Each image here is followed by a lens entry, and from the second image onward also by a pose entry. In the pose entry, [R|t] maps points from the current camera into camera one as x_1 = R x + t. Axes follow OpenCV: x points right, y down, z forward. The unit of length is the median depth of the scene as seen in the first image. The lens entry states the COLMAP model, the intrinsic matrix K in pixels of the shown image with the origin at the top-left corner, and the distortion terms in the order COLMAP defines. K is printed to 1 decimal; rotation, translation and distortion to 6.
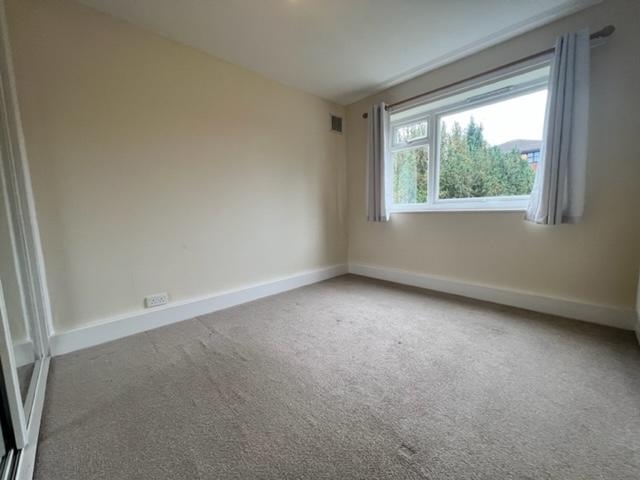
lens RADIAL K [[255.8, 0, 318.9], [0, 255.8, 241.0], [0, 0, 1]] dist [0.002099, 0.000247]
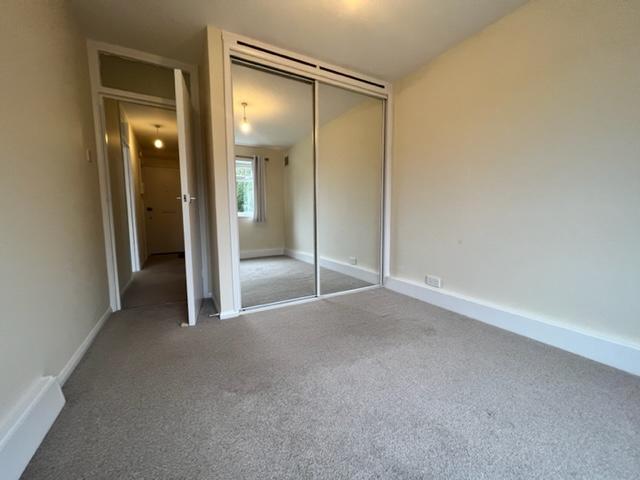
lens RADIAL K [[255.8, 0, 318.9], [0, 255.8, 239.2], [0, 0, 1]] dist [0.002099, 0.000247]
pose [[-0.250564, 0.128720, -0.959505, 0.659129], [-0.085611, 0.984292, 0.154402, -0.108377], [0.964307, 0.120831, -0.235608, 0.767937]]
